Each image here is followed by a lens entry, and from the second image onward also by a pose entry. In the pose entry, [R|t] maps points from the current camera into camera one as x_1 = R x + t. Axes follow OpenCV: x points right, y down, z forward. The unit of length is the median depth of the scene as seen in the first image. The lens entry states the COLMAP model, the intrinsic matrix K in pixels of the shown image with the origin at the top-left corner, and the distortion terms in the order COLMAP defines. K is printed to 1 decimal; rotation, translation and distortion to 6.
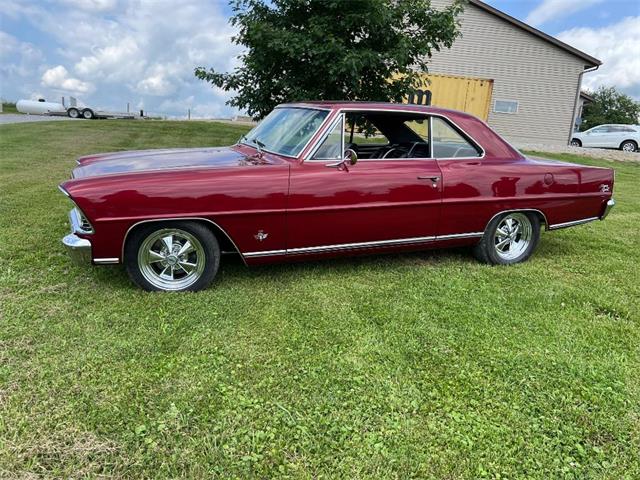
lens RADIAL K [[484.1, 0, 323.5], [0, 484.1, 237.8], [0, 0, 1]] dist [0.048396, -0.055441]
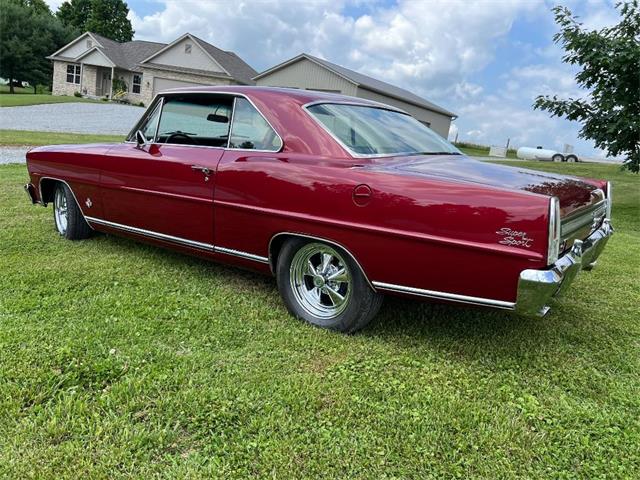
lens RADIAL K [[484.1, 0, 323.5], [0, 484.1, 237.8], [0, 0, 1]] dist [0.048396, -0.055441]
pose [[0.556591, 0.158831, -0.815463, 0.838586], [-0.238985, 0.970677, 0.025945, -0.066473], [0.795671, 0.180442, 0.578228, 0.581761]]
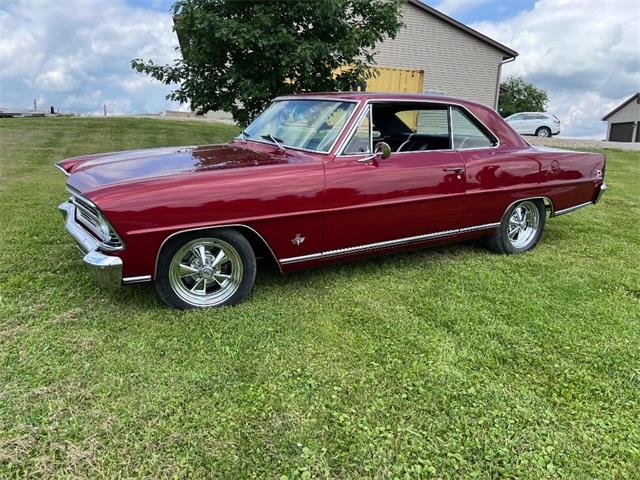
lens RADIAL K [[484.1, 0, 323.5], [0, 484.1, 237.8], [0, 0, 1]] dist [0.048396, -0.055441]
pose [[0.988048, -0.057631, 0.142965, -0.153997], [0.055652, 0.998291, 0.017809, -0.015599], [-0.143747, -0.009640, 0.989567, 0.059293]]
